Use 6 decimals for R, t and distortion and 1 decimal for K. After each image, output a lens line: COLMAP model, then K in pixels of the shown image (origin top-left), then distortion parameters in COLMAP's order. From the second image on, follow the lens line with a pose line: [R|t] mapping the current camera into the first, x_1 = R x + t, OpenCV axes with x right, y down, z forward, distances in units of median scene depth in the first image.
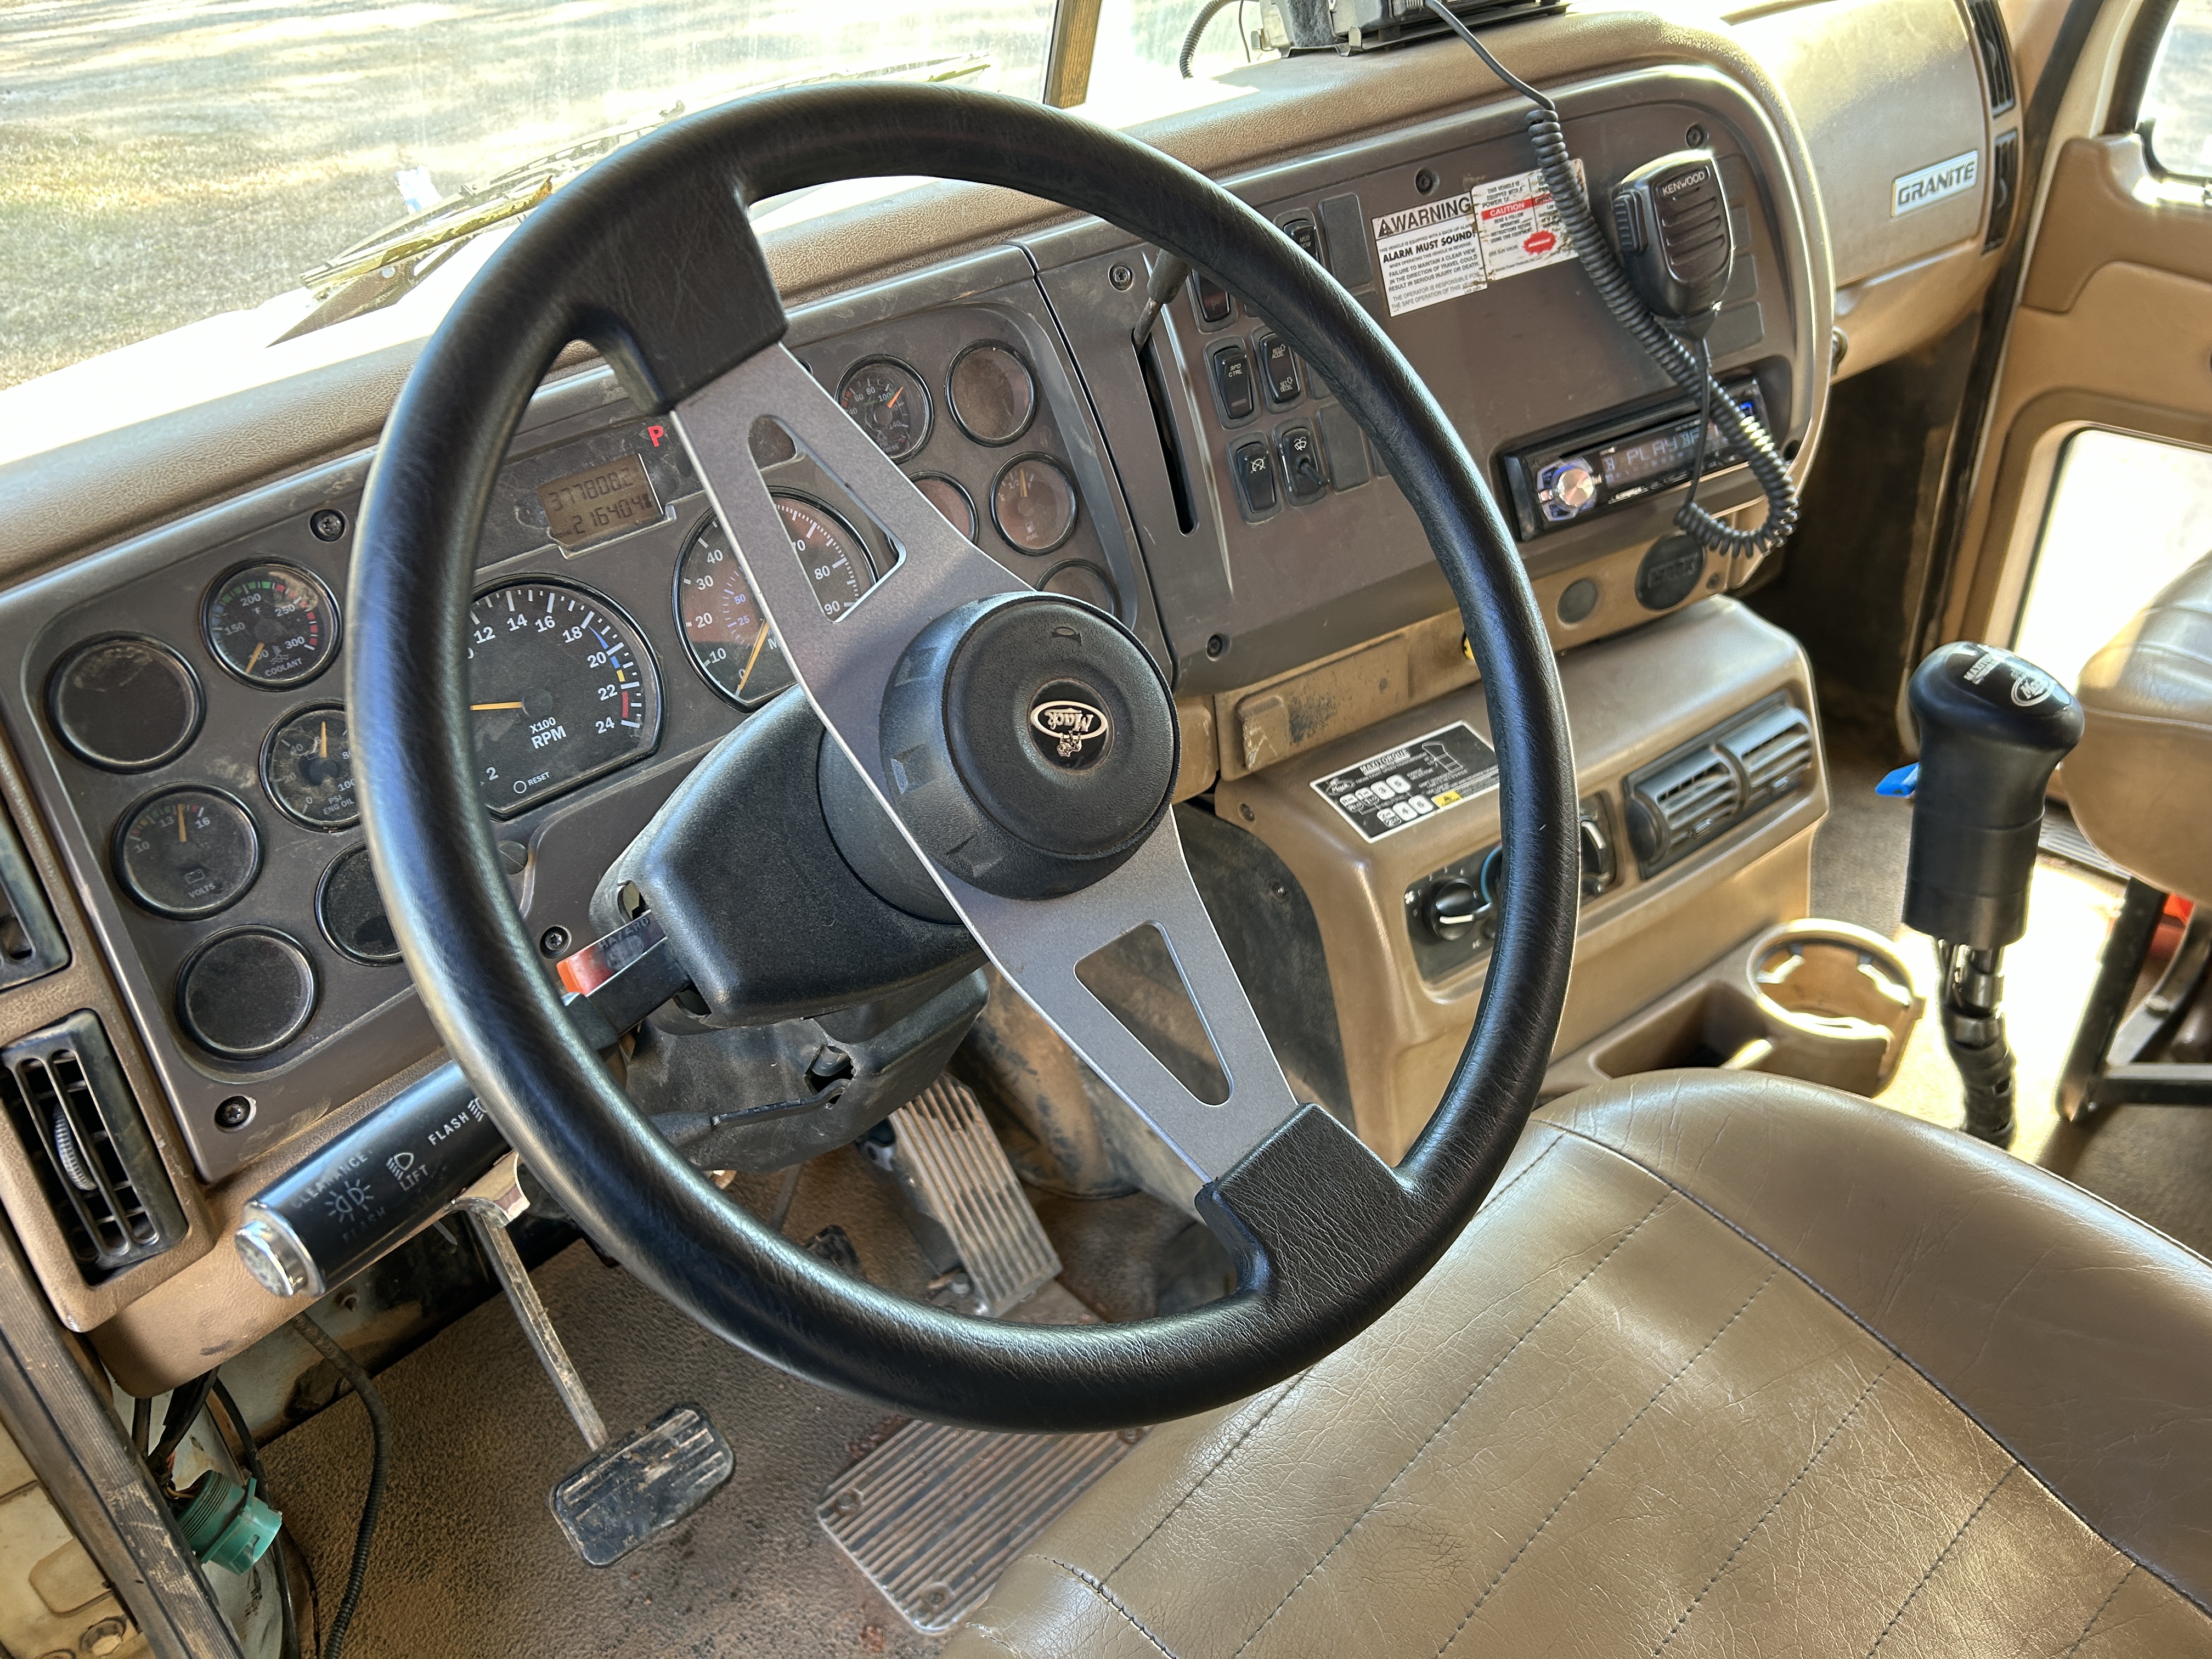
lens RADIAL K [[1668.0, 0, 1106.0], [0, 1668.0, 829.5], [0, 0, 1]] dist [0.082028, -0.198812]
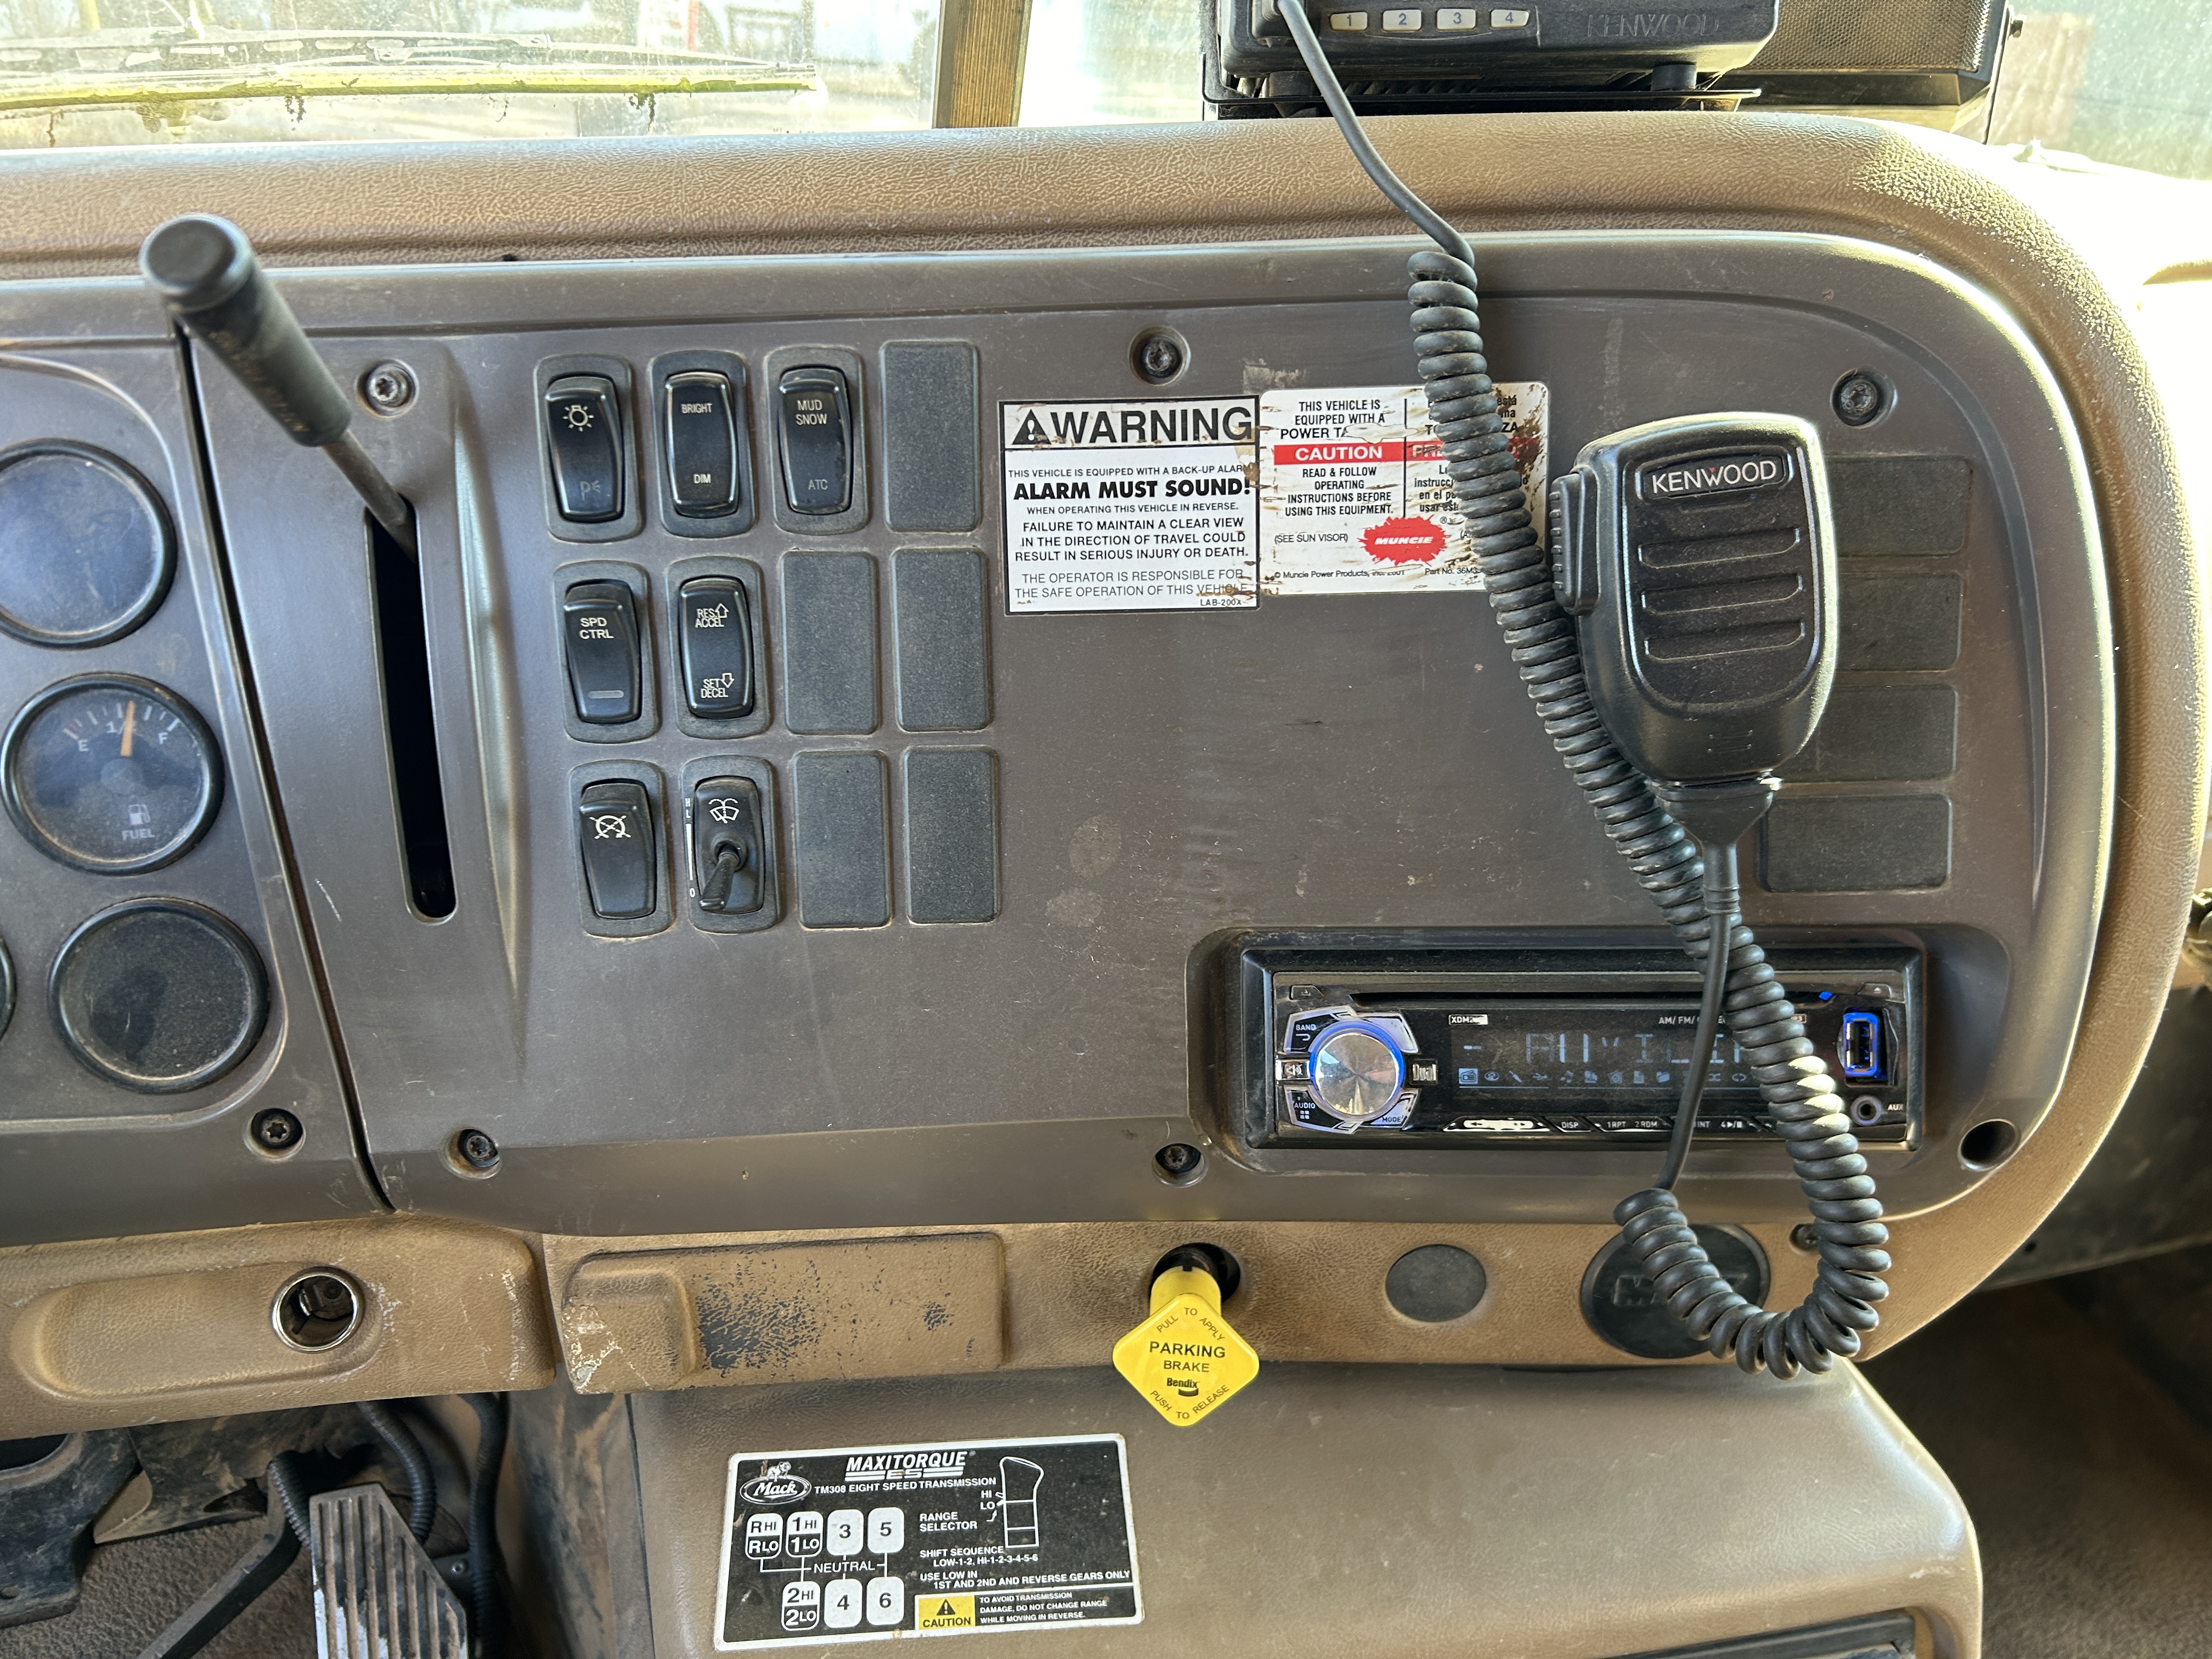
lens RADIAL K [[1668.0, 0, 1106.0], [0, 1668.0, 829.5], [0, 0, 1]] dist [0.082028, -0.198812]
pose [[0.899005, 0.283265, -0.333994, 0.351184], [-0.320078, 0.945512, -0.059647, -0.218551], [0.298899, 0.160527, 0.940686, 0.553650]]
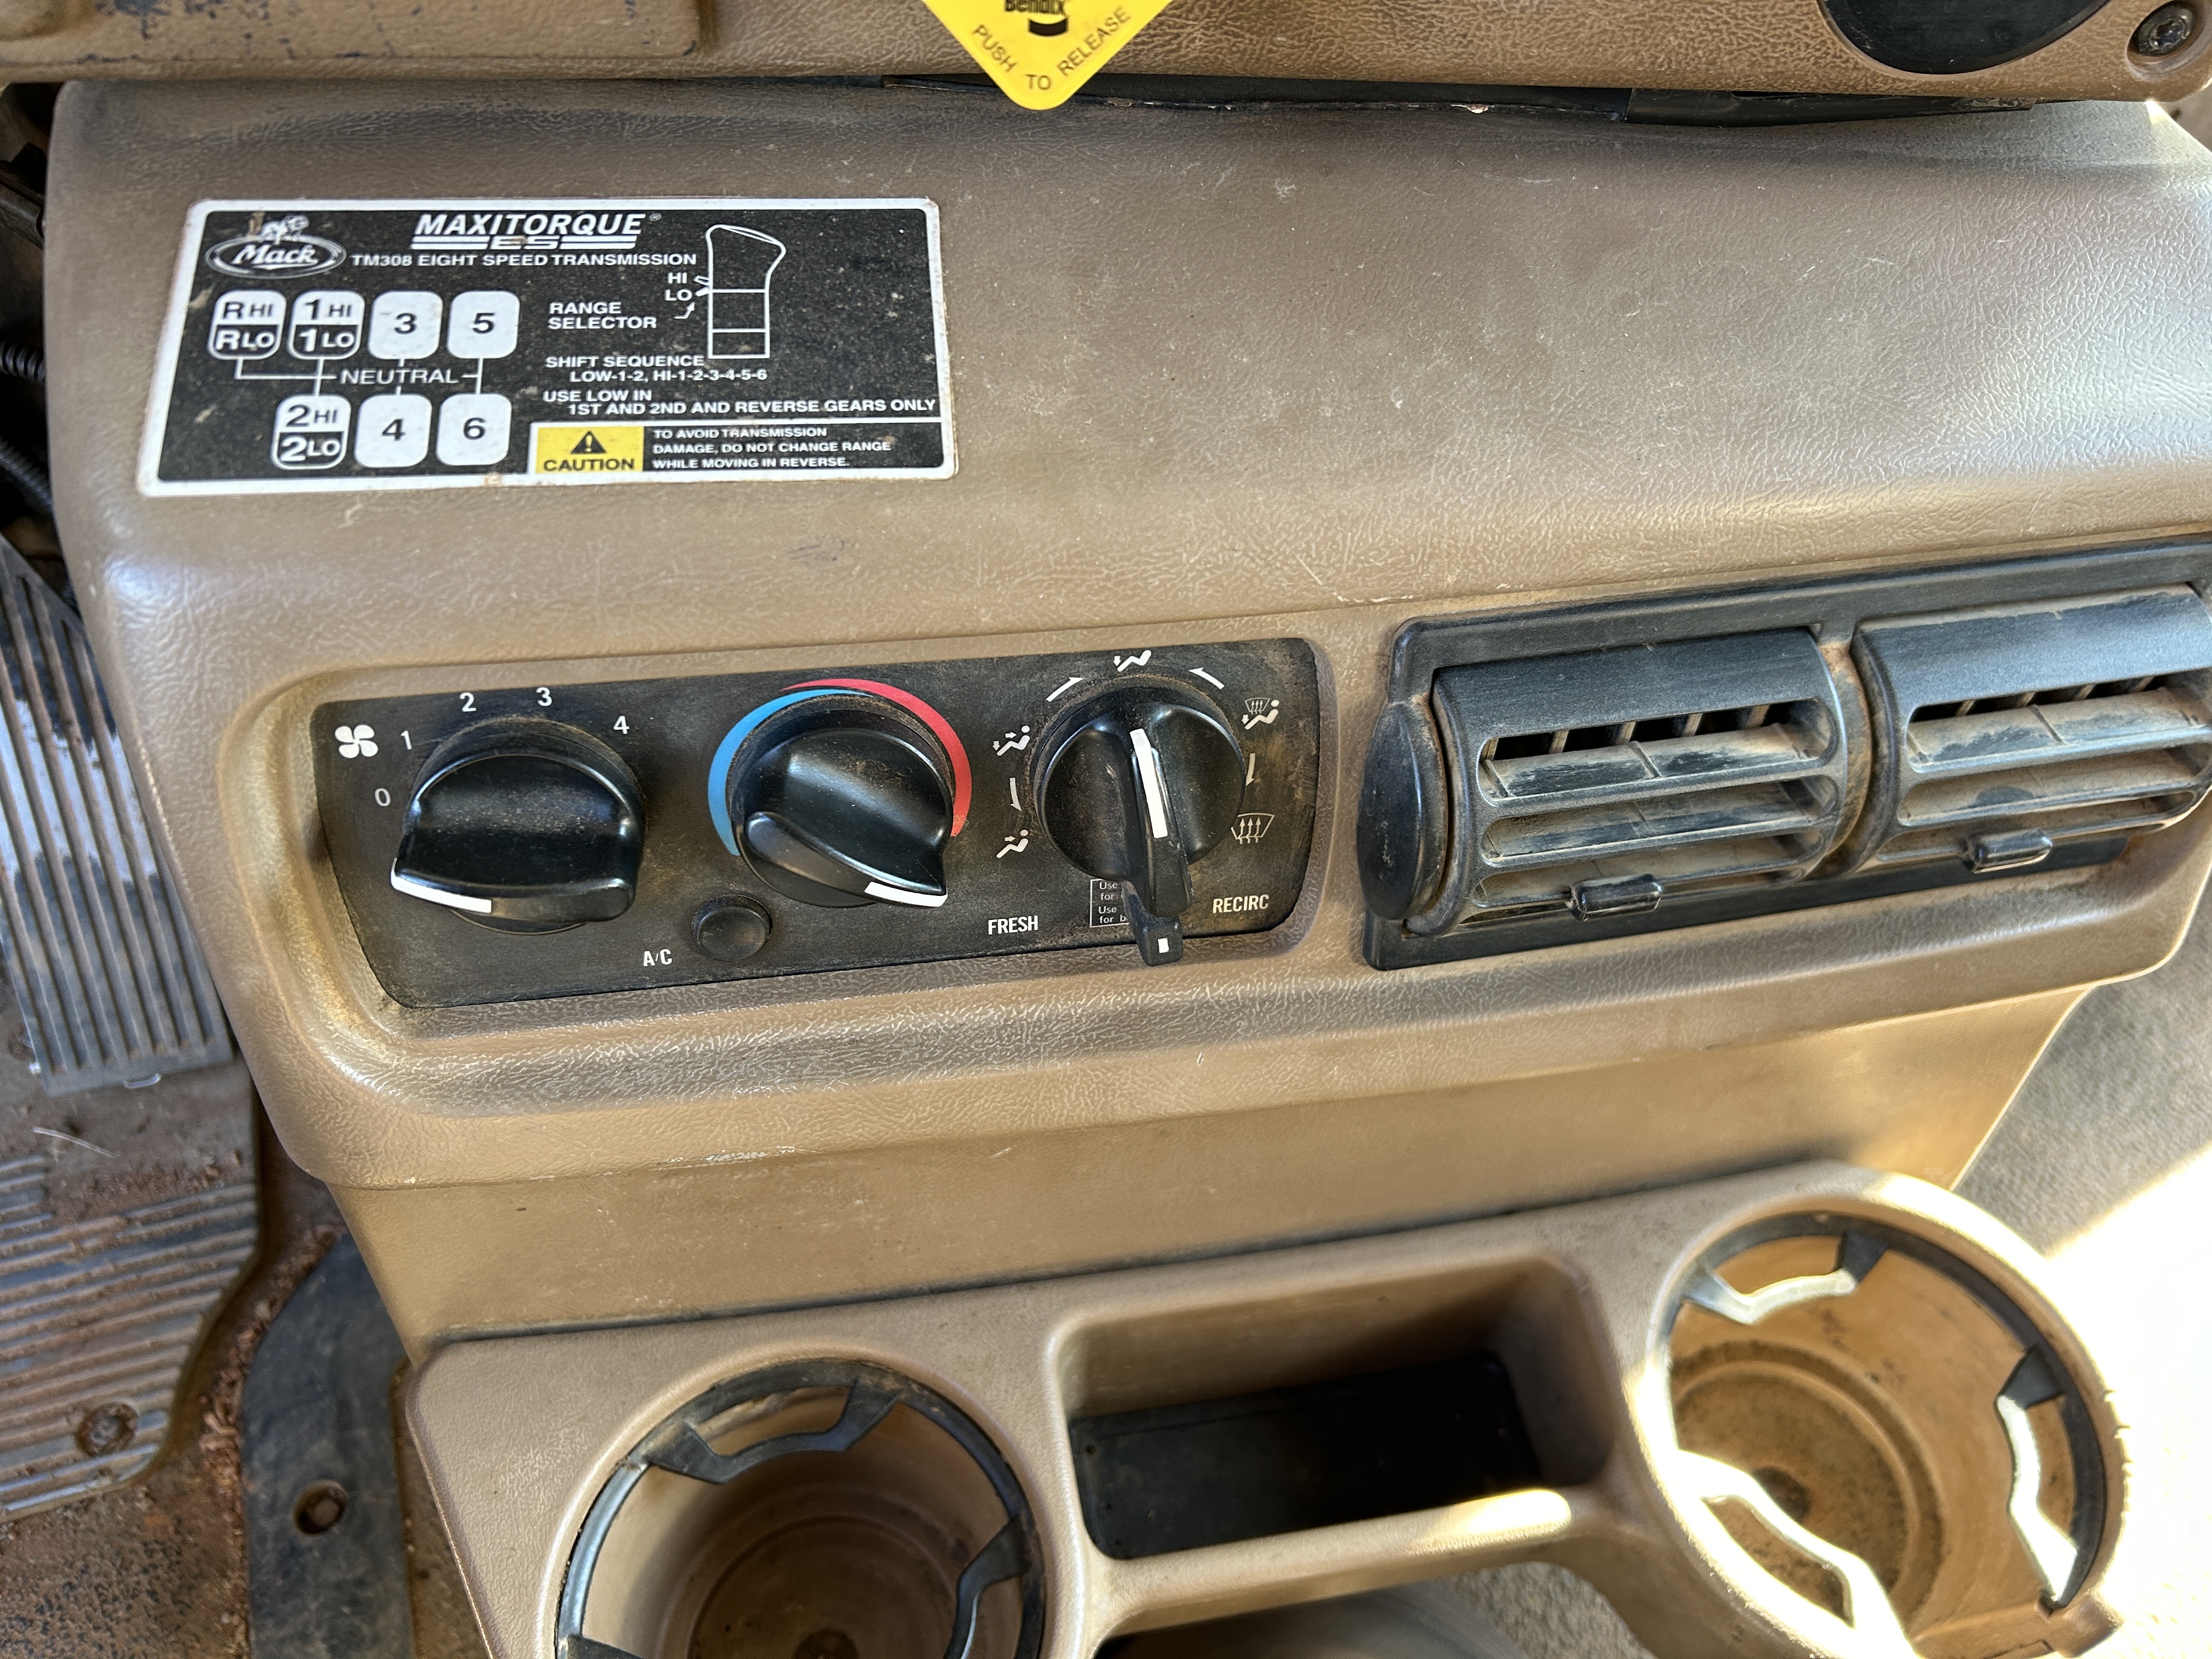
lens RADIAL K [[1659.7, 0, 1106.0], [0, 1659.7, 829.5], [0, 0, 1]] dist [0.020345, 0.001975]
pose [[0.900970, 0.405292, -0.154894, 0.348486], [-0.338546, 0.879957, 0.333259, -0.080570], [0.271367, -0.247817, 0.930025, 0.798934]]
